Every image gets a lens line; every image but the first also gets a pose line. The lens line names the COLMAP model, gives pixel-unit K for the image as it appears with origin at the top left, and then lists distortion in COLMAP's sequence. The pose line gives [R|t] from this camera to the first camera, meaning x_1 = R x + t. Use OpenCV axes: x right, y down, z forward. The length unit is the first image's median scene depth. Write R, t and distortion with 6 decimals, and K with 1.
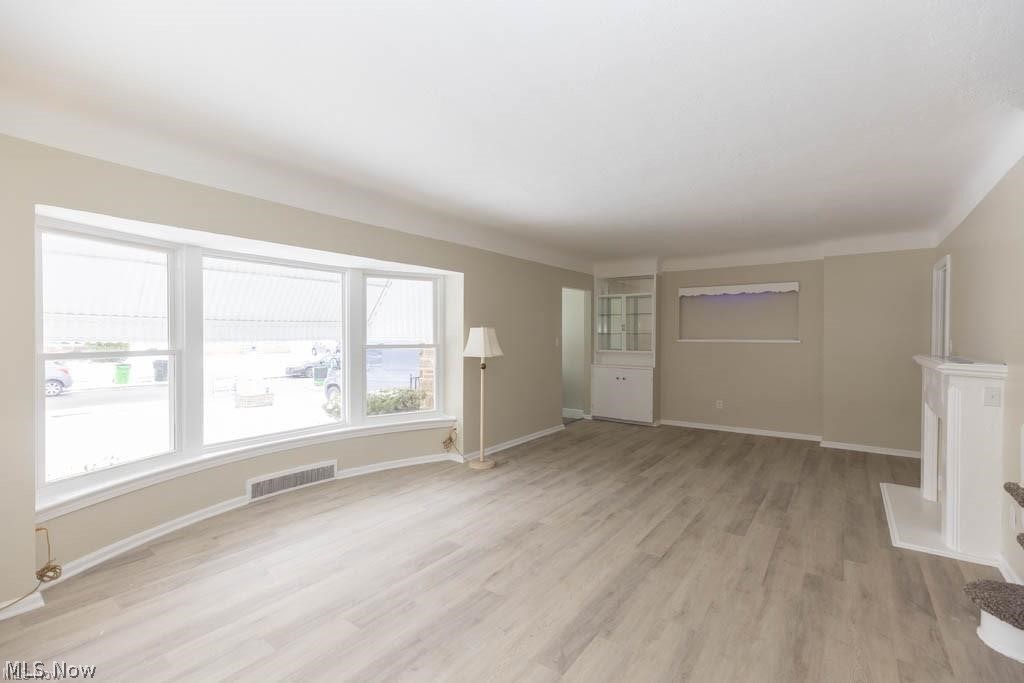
lens RADIAL K [[454.4, 0, 507.4], [0, 454.4, 338.5], [0, 0, 1]] dist [0.003250, -0.000135]
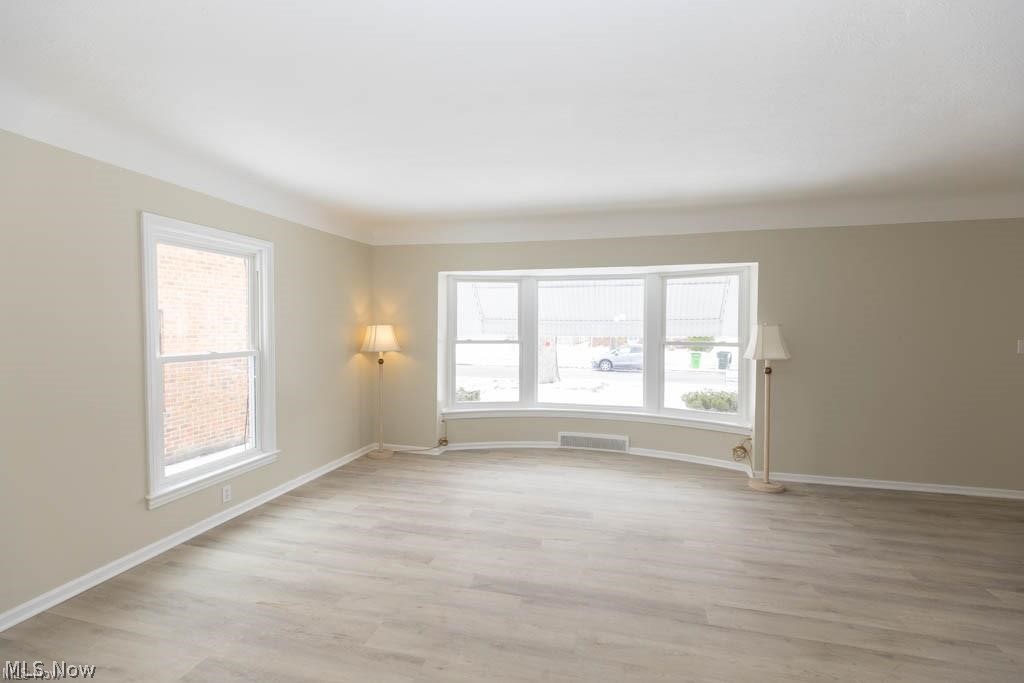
lens RADIAL K [[454.4, 0, 507.4], [0, 454.4, 338.5], [0, 0, 1]] dist [0.003250, -0.000135]
pose [[0.381709, 0.021419, -0.924035, 0.676827], [-0.009928, 0.999769, 0.019074, -0.012029], [0.924229, 0.001894, 0.381833, 0.287541]]
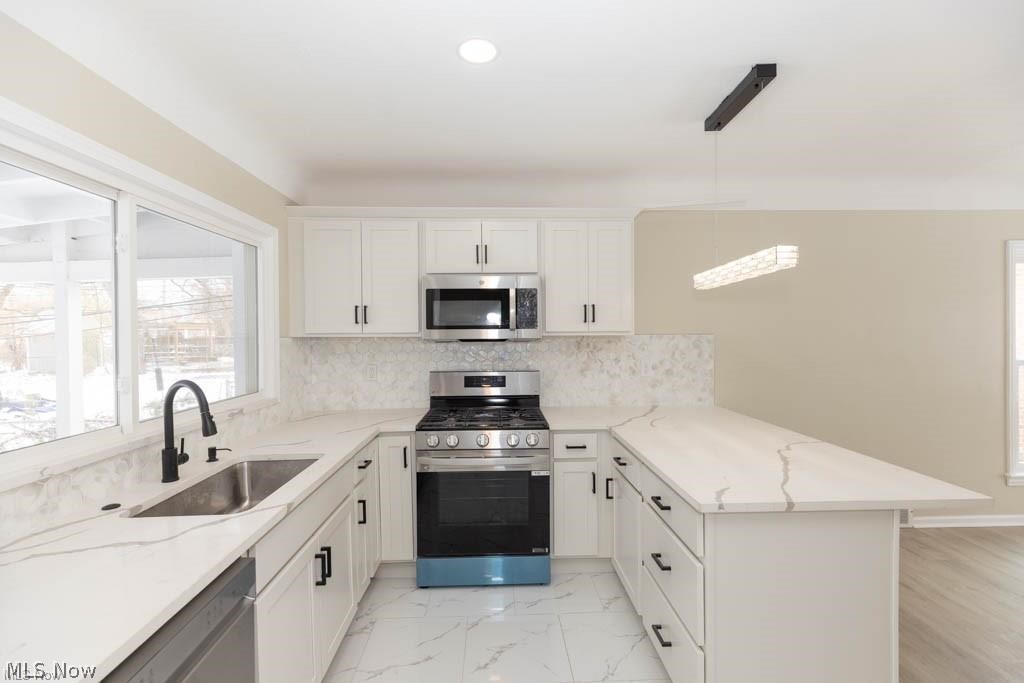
lens RADIAL K [[454.4, 0, 507.4], [0, 454.4, 338.5], [0, 0, 1]] dist [0.003250, -0.000135]
pose [[-0.785342, 0.015016, -0.618880, 1.096411], [0.002939, 0.999785, 0.020529, -0.024251], [0.619055, 0.014303, -0.785217, 0.125332]]
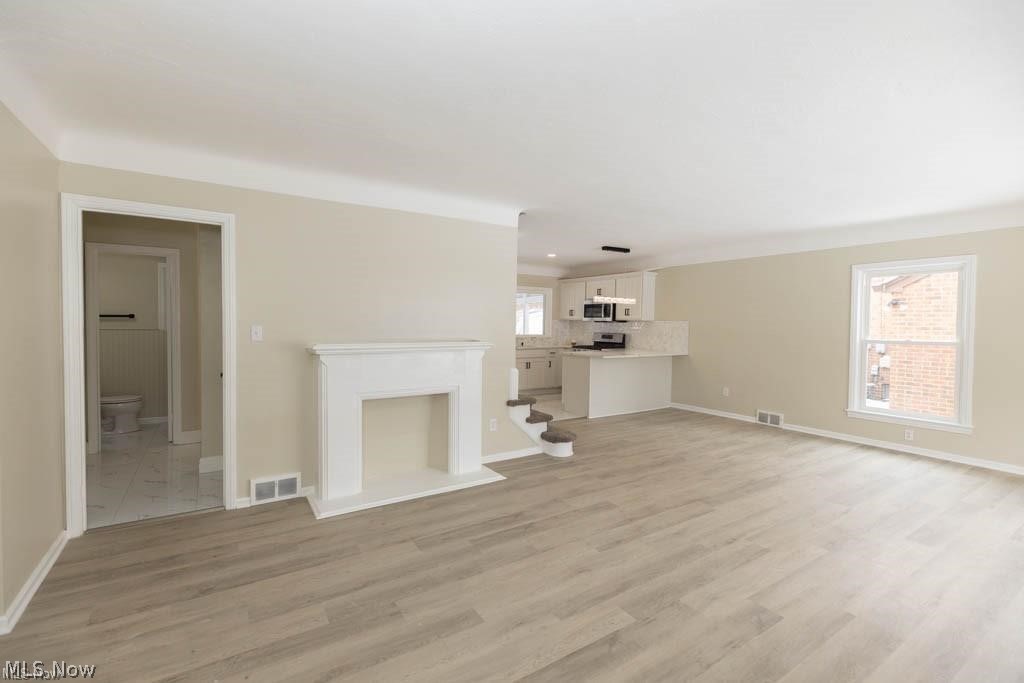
lens RADIAL K [[454.4, 0, 507.4], [0, 454.4, 338.5], [0, 0, 1]] dist [0.003250, -0.000135]
pose [[-0.937430, -0.023201, 0.347400, 0.300543], [-0.008533, 0.999009, 0.043692, -0.015224], [-0.348069, 0.037994, -0.936699, 1.744364]]
